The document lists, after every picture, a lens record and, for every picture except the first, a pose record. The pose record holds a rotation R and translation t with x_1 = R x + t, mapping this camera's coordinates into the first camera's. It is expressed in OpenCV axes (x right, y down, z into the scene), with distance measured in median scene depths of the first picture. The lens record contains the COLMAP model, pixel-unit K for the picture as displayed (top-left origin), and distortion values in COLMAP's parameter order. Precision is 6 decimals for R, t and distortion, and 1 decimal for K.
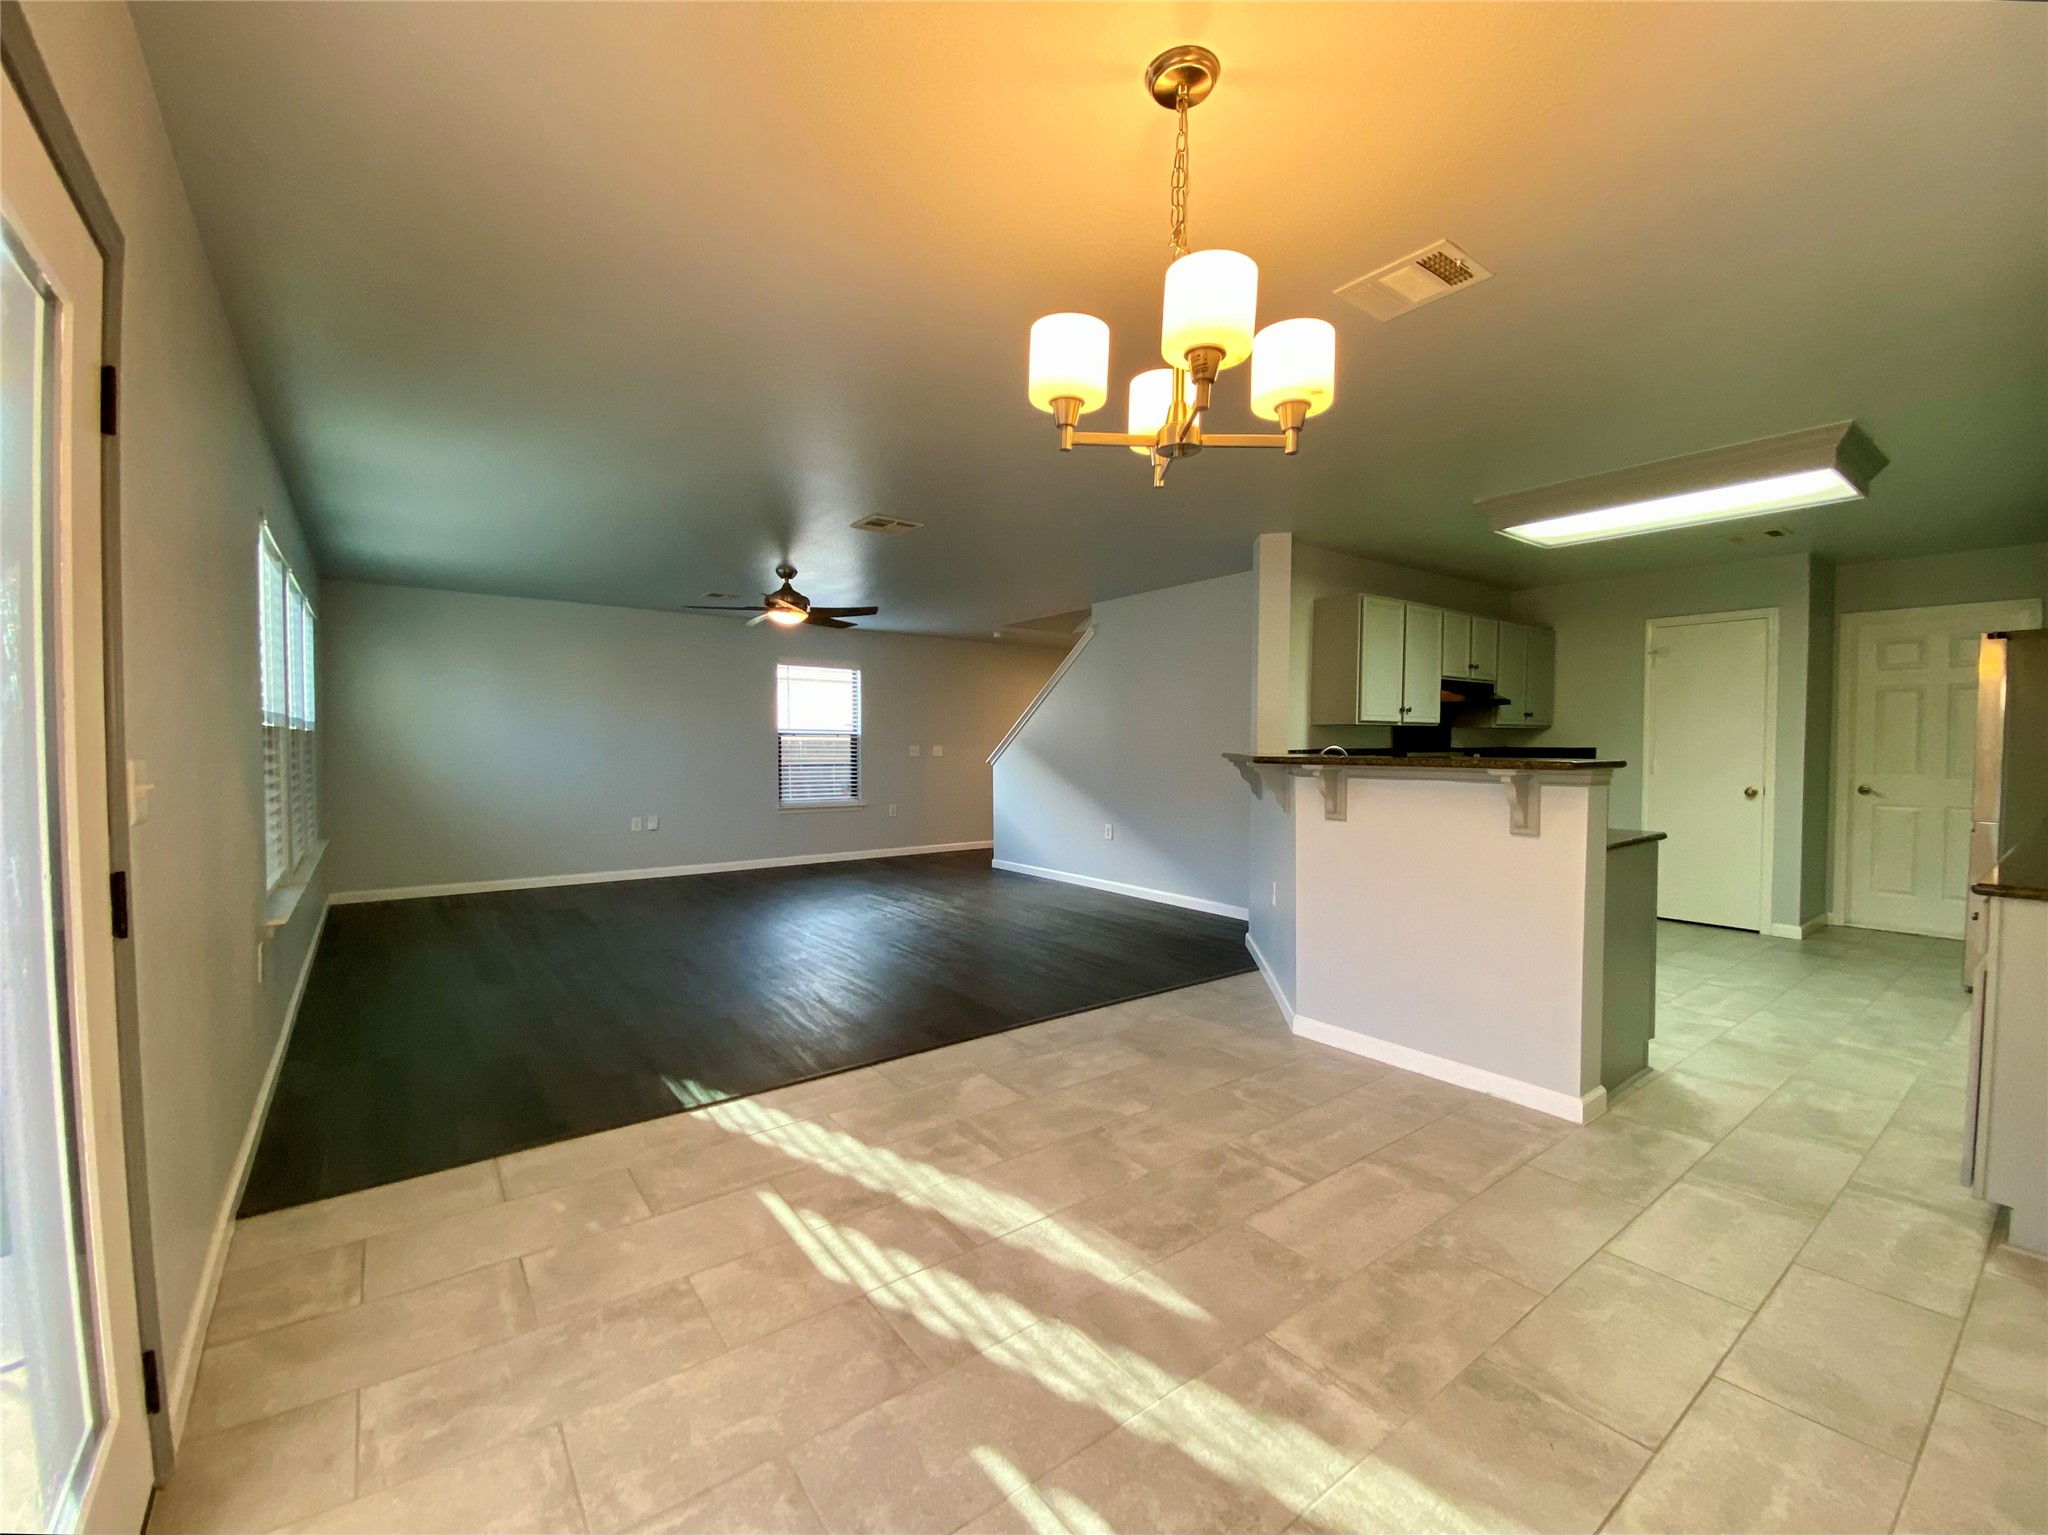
lens RADIAL K [[832.3, 0, 1016.7], [0, 832.3, 769.4], [0, 0, 1]] dist [0.031322, -0.026104]
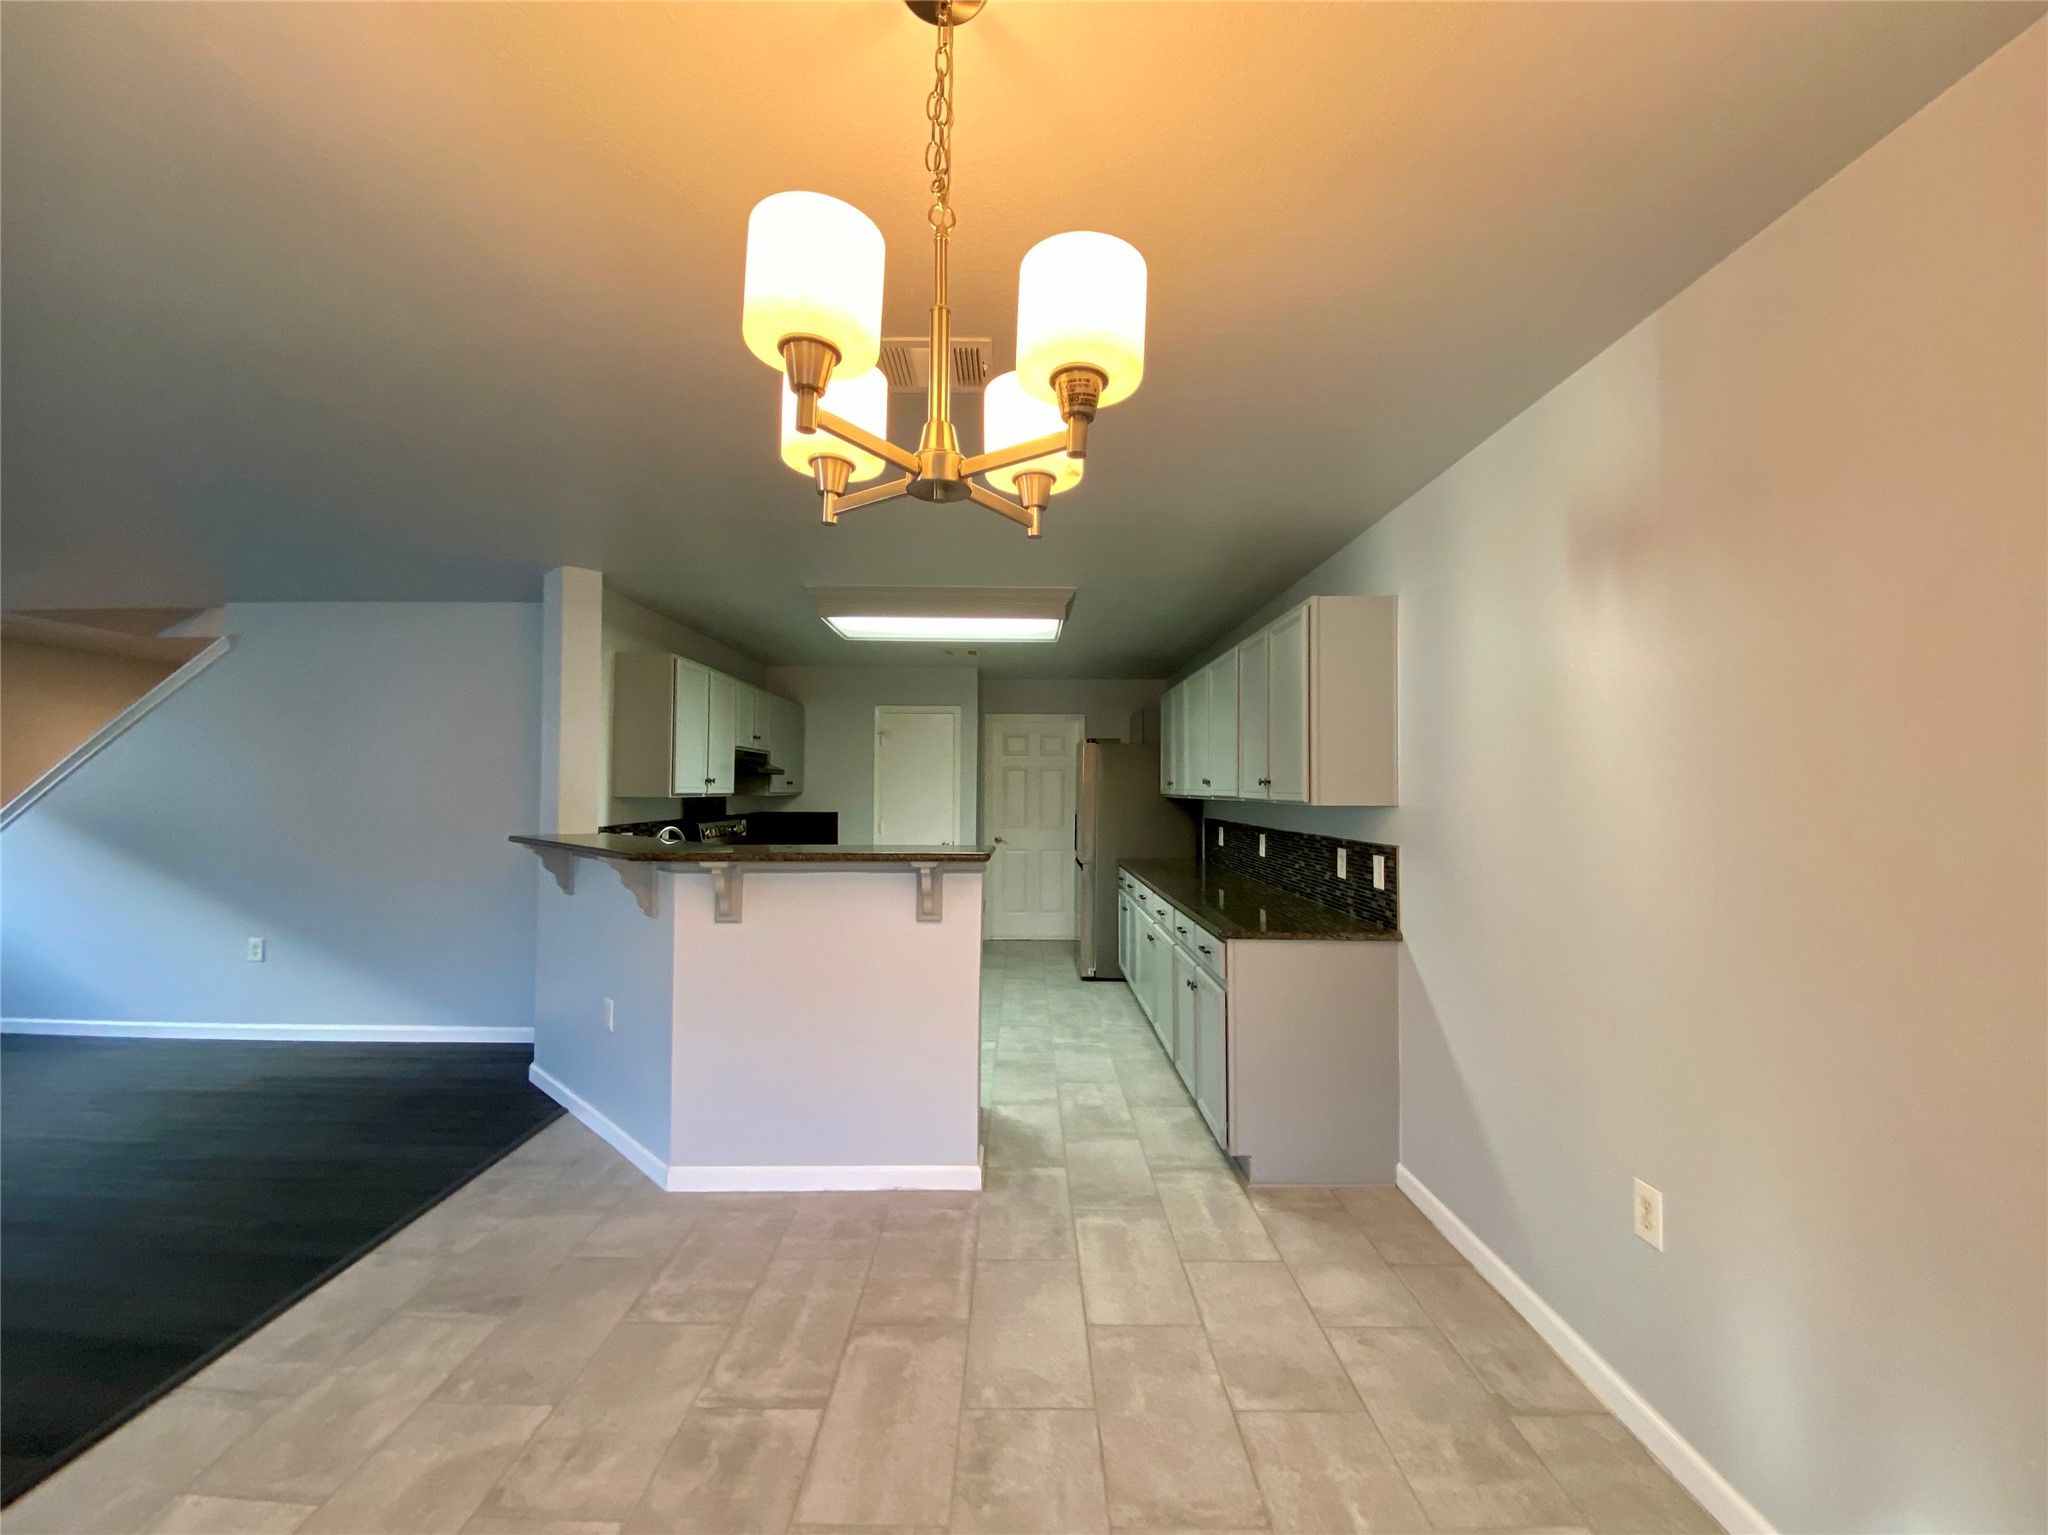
lens RADIAL K [[832.3, 0, 1016.7], [0, 832.3, 769.4], [0, 0, 1]] dist [0.031322, -0.026104]
pose [[0.596497, 0.021148, 0.802337, -0.145666], [0.021500, 0.998873, -0.042312, -0.058672], [-0.802328, 0.042489, 0.595370, 0.246582]]
